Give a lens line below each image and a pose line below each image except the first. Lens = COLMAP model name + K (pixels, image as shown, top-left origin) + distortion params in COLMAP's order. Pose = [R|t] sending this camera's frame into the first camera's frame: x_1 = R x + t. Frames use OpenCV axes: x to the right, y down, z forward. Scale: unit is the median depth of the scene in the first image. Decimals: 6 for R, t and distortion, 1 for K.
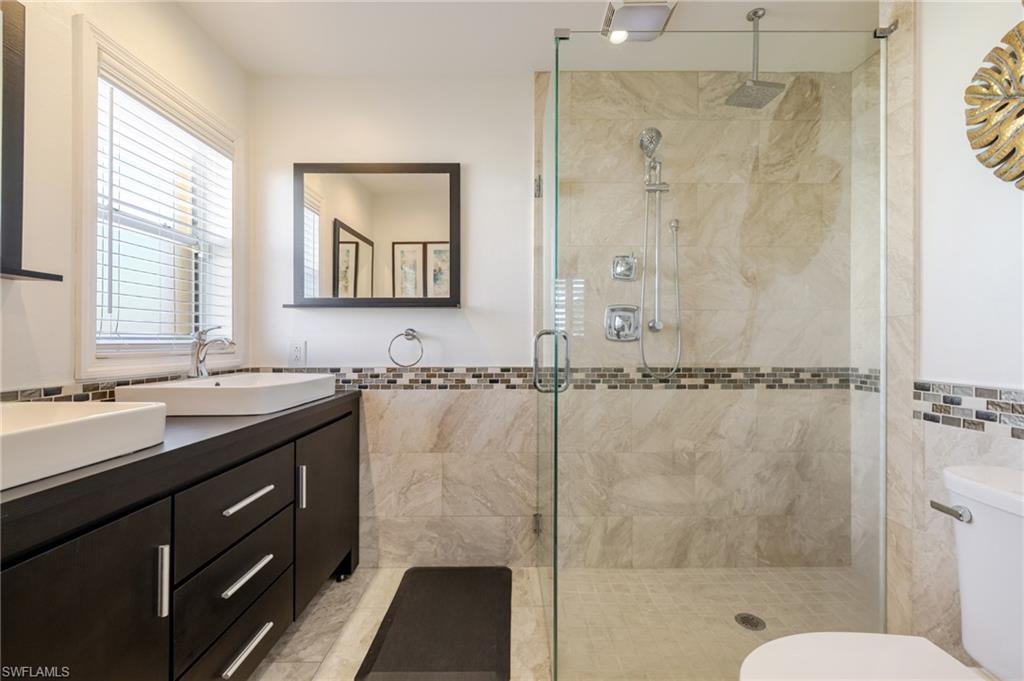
lens RADIAL K [[430.3, 0, 510.1], [0, 430.3, 339.1], [0, 0, 1]] dist [0.000675, -0.000079]
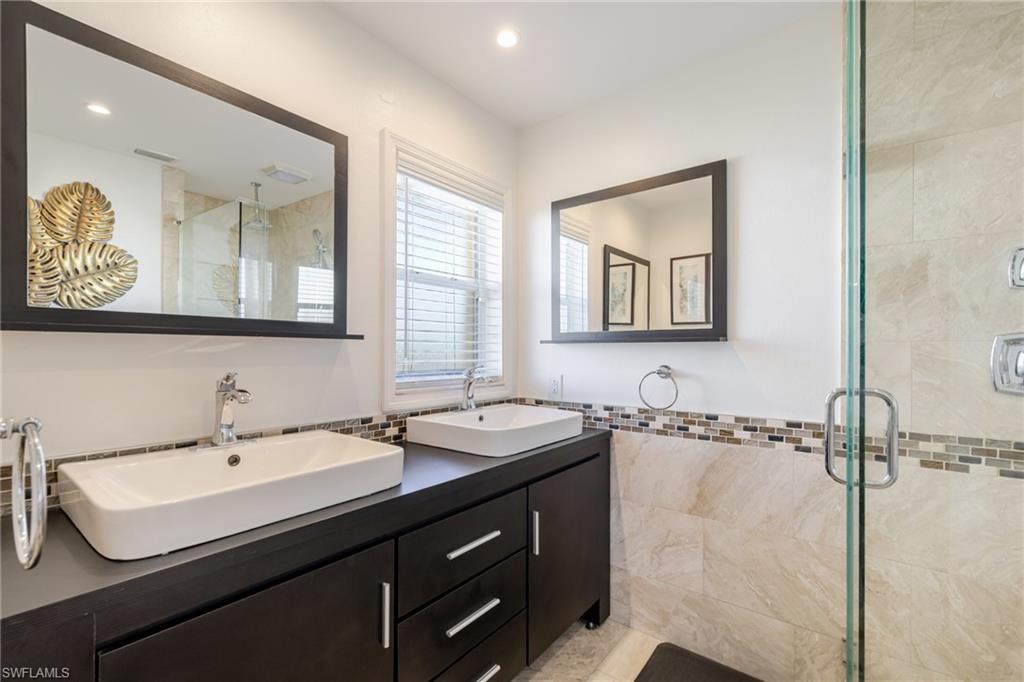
lens RADIAL K [[436.3, 0, 513.9], [0, 436.3, 351.9], [0, 0, 1]] dist [0.001928, -0.000058]
pose [[0.794012, -0.000631, -0.607902, 0.062120], [-0.001098, 0.999996, -0.002471, -0.049377], [0.607901, 0.002629, 0.794008, 0.120176]]
